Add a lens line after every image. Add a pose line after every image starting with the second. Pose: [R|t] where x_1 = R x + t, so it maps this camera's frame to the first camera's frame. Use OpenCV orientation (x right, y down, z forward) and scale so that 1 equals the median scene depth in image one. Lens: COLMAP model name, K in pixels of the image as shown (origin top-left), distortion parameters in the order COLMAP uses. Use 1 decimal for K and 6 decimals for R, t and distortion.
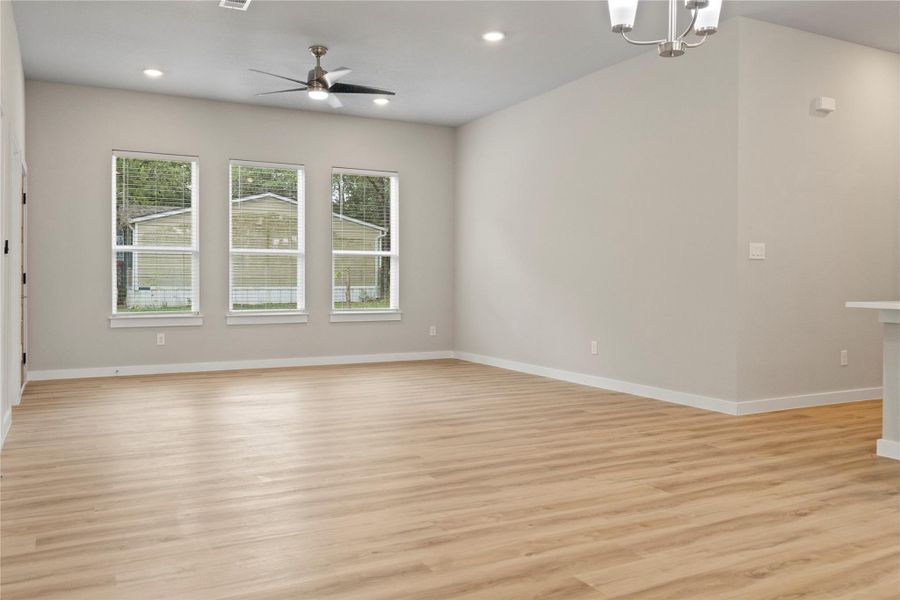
lens RADIAL K [[708.6, 0, 449.2], [0, 708.6, 279.7], [0, 0, 1]] dist [-0.029147, 0.001204]
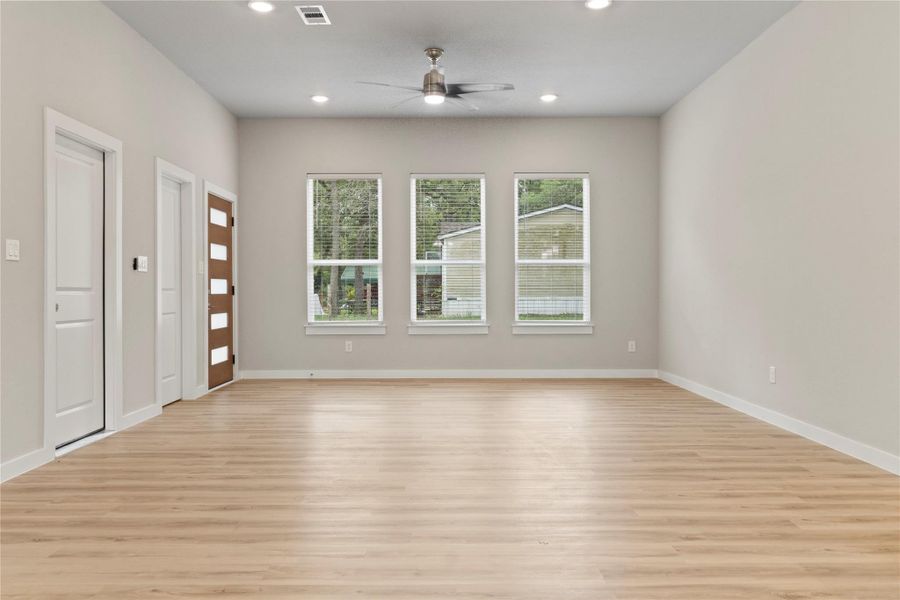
lens RADIAL K [[703.4, 0, 445.3], [0, 703.4, 293.6], [0, 0, 1]] dist [0.008574, 0.001711]
pose [[0.884193, -0.003236, -0.467111, 0.250356], [0.005581, 0.999978, 0.003637, 0.001115], [0.467089, -0.005823, 0.884191, 0.138935]]
